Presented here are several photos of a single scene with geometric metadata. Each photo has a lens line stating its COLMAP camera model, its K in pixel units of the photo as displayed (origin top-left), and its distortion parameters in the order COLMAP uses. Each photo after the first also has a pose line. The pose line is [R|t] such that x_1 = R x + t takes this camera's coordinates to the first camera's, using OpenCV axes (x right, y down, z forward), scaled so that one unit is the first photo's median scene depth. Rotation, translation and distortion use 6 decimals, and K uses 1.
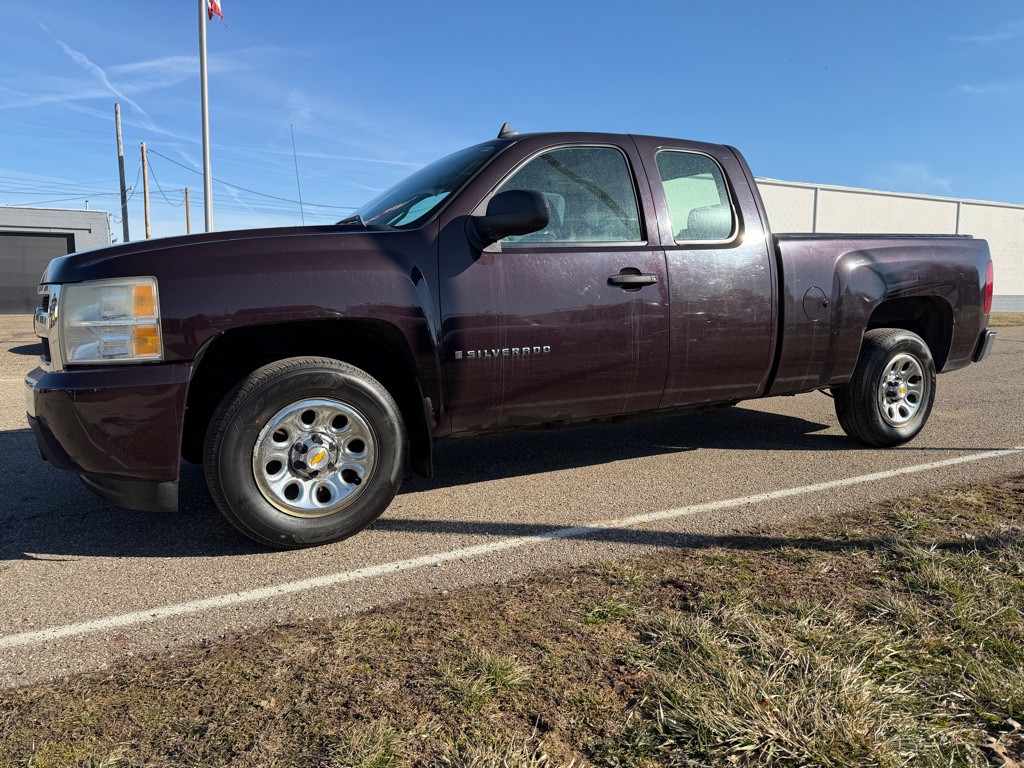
lens RADIAL K [[720.2, 0, 518.8], [0, 720.2, 364.9], [0, 0, 1]] dist [0.030961, -0.038689]
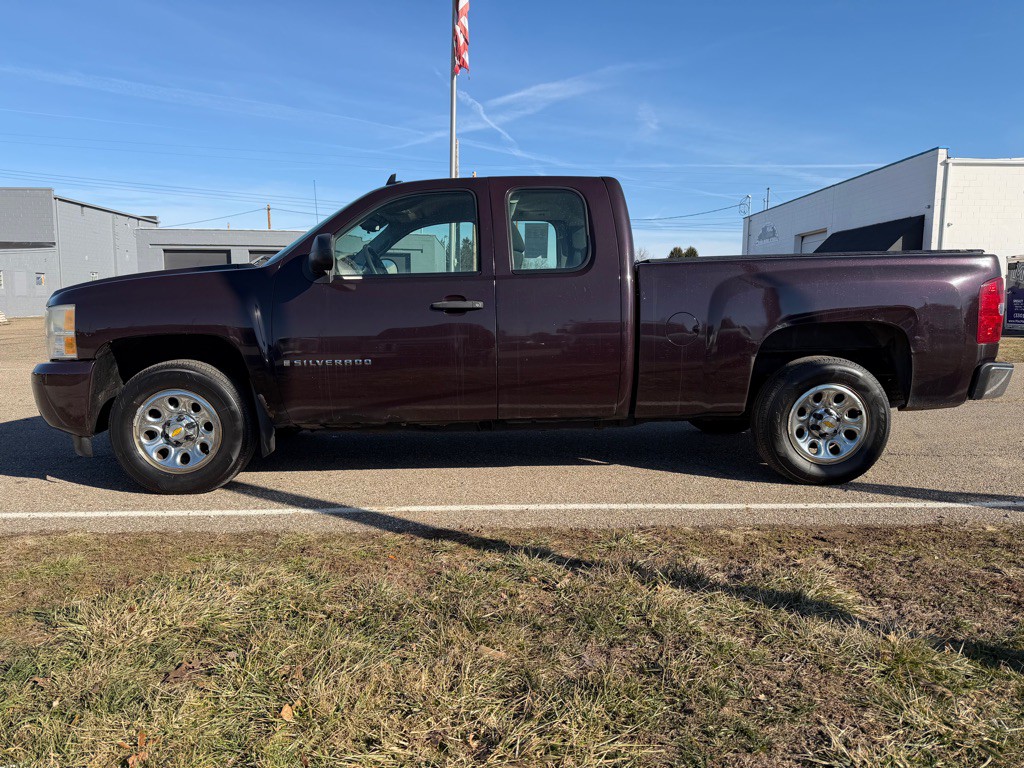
lens RADIAL K [[720.2, 0, 523.2], [0, 720.2, 384.0], [0, 0, 1]] dist [0.030961, -0.038689]
pose [[0.904280, 0.054798, -0.423408, 0.868884], [-0.049269, 0.998497, 0.024002, -0.029421], [0.424087, -0.000844, 0.905621, 0.007642]]
